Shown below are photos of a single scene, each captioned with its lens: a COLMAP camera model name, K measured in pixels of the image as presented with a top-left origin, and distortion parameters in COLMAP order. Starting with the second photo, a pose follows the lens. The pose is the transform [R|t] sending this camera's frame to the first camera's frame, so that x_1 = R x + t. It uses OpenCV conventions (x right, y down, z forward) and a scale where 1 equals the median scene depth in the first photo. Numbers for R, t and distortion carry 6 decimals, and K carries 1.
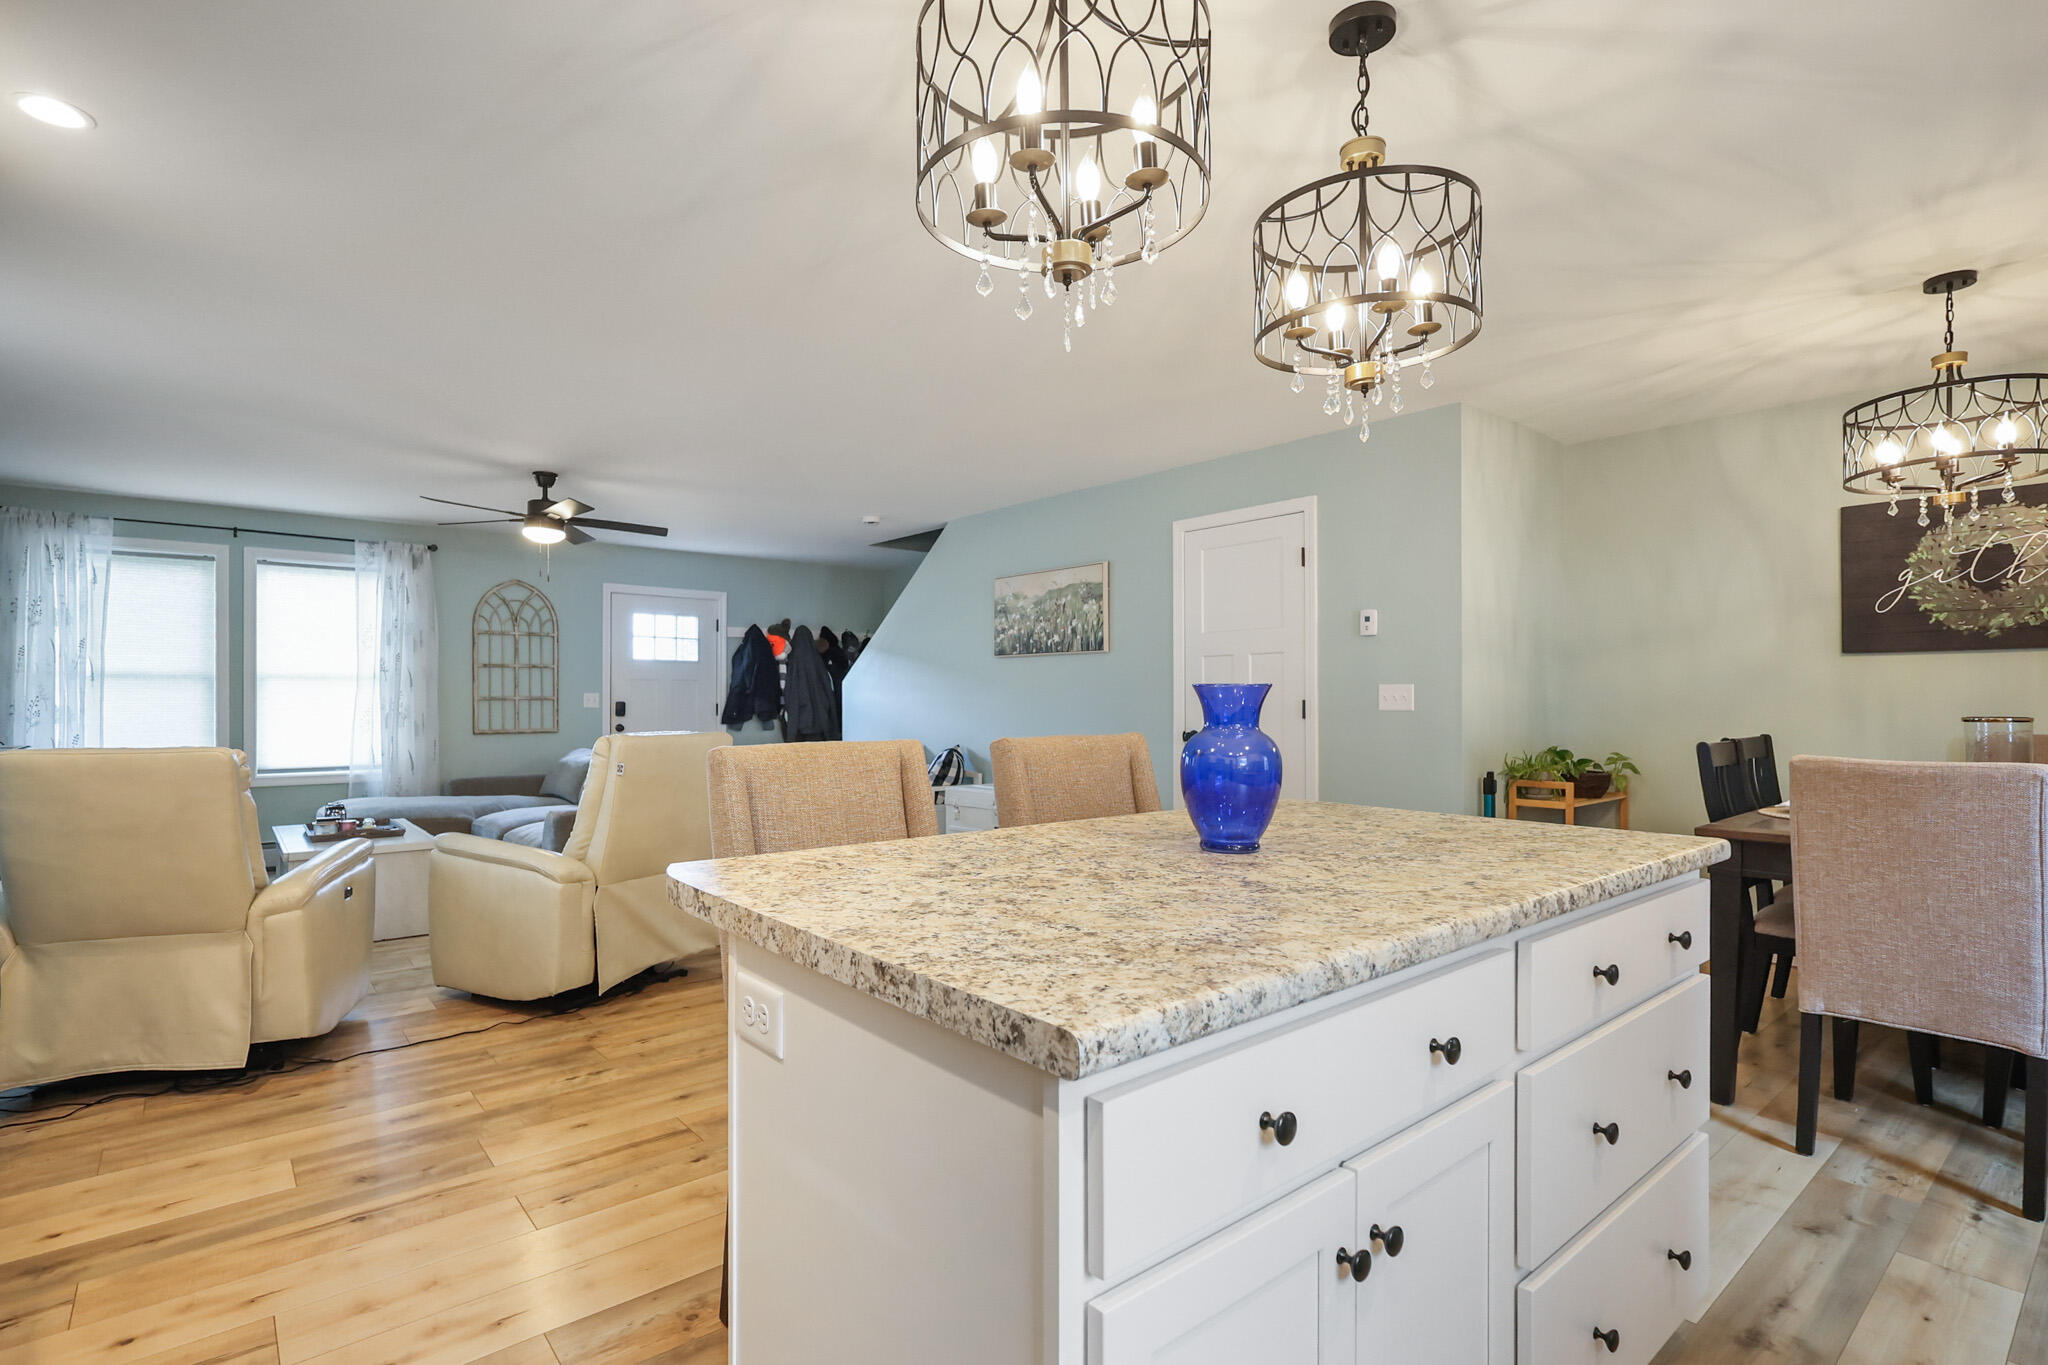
lens RADIAL K [[964.5, 0, 1024.0], [0, 964.5, 691.0], [0, 0, 1]] dist [0.003174, 0.002021]
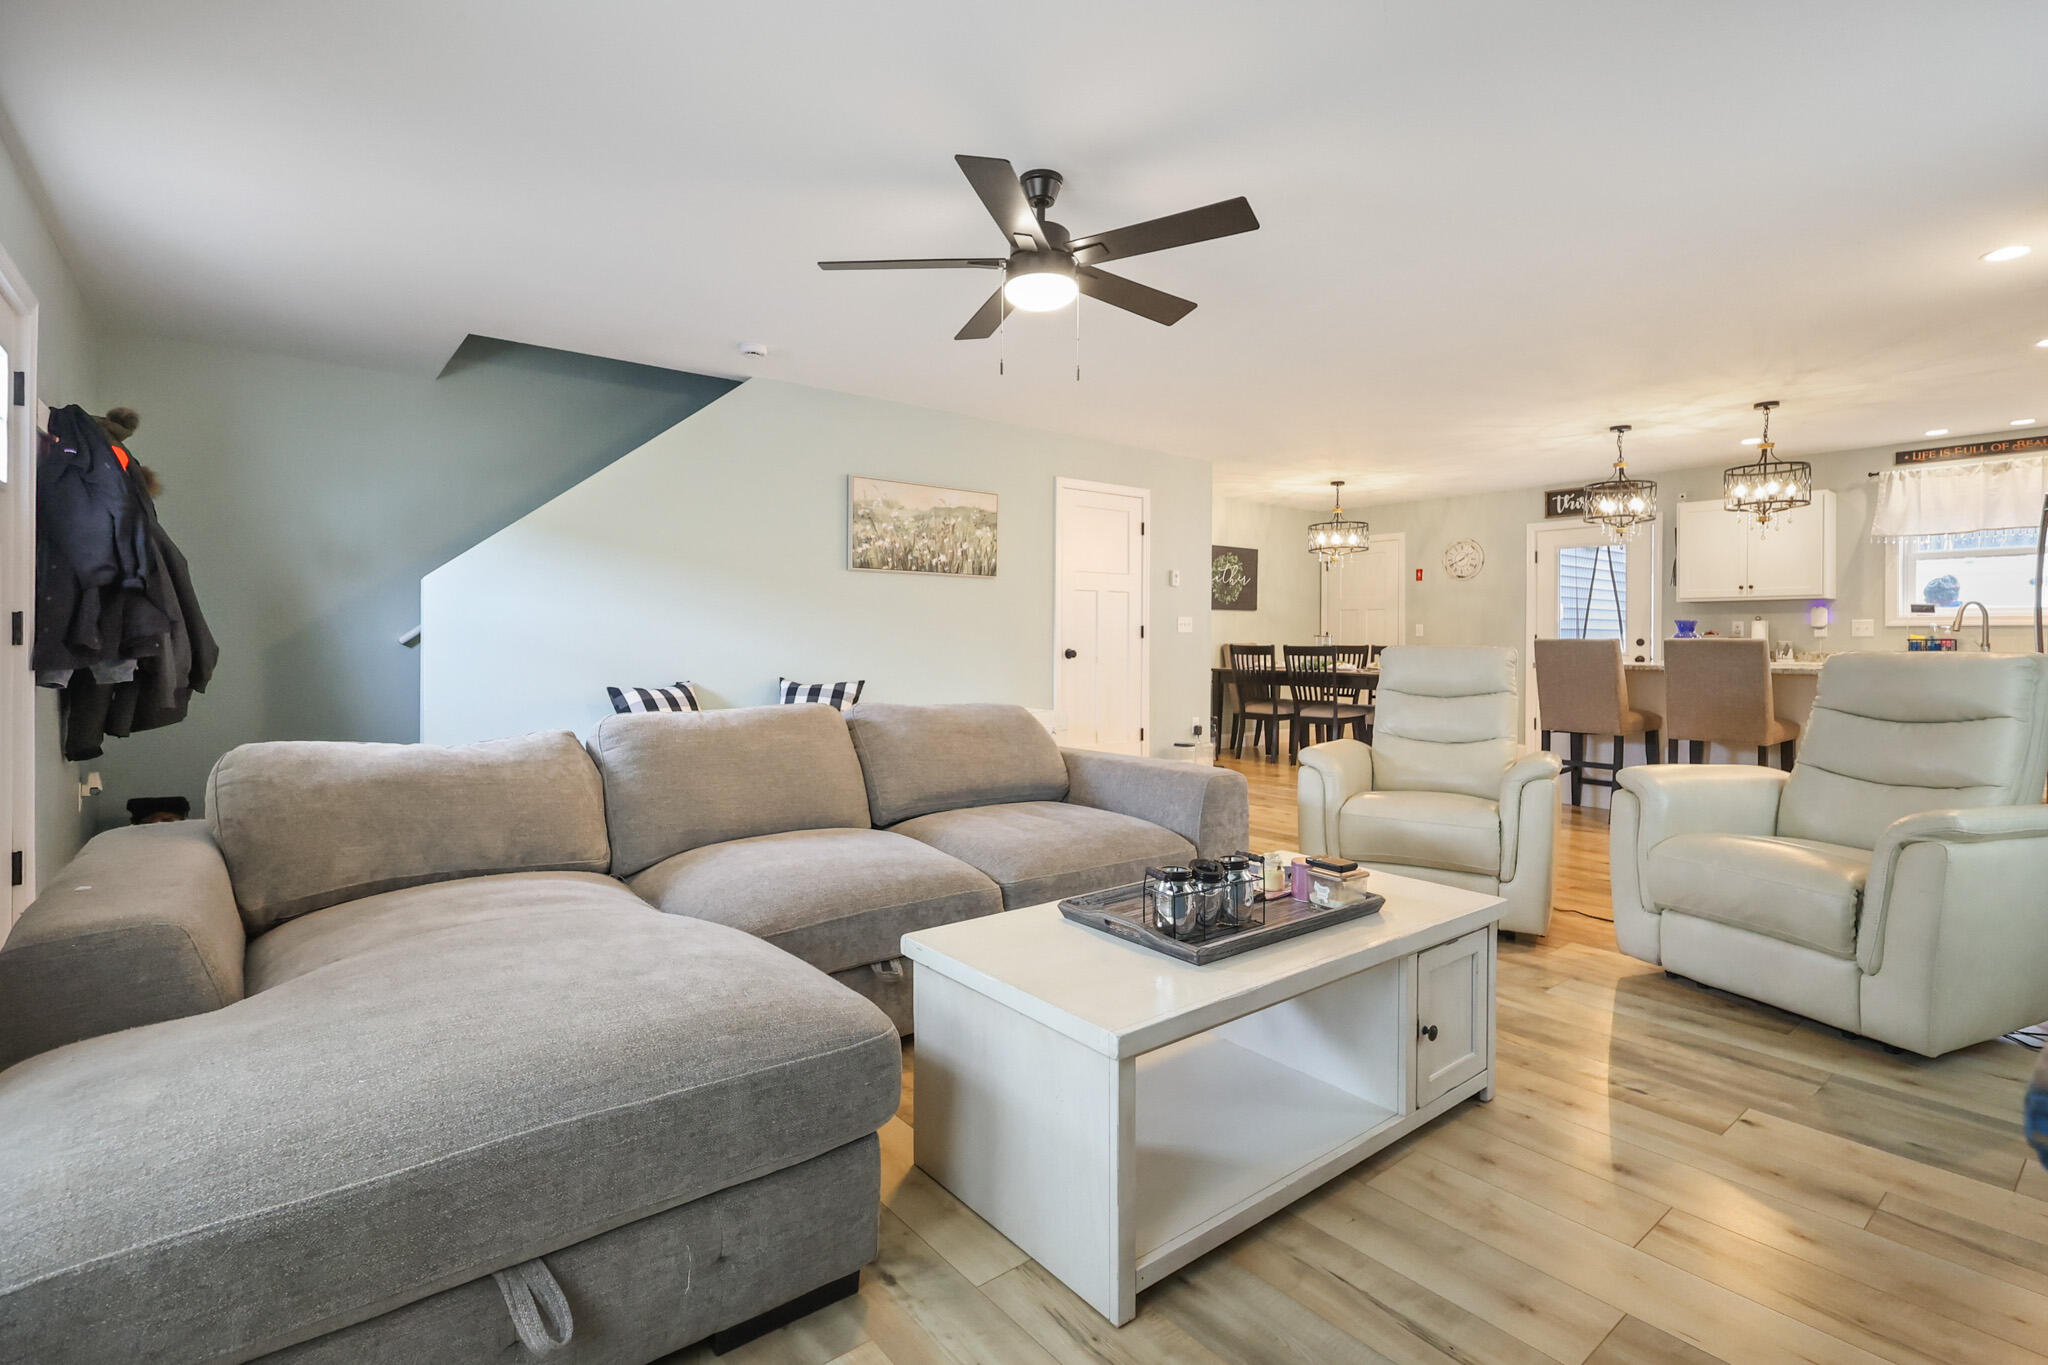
lens RADIAL K [[964.5, 0, 1024.8], [0, 964.5, 667.9], [0, 0, 1]] dist [0.003174, 0.002021]
pose [[0.019792, -0.020185, 0.999600, -0.952086], [-0.004939, 0.999782, 0.020286, 0.036122], [-0.999792, -0.005339, 0.019688, 0.911819]]
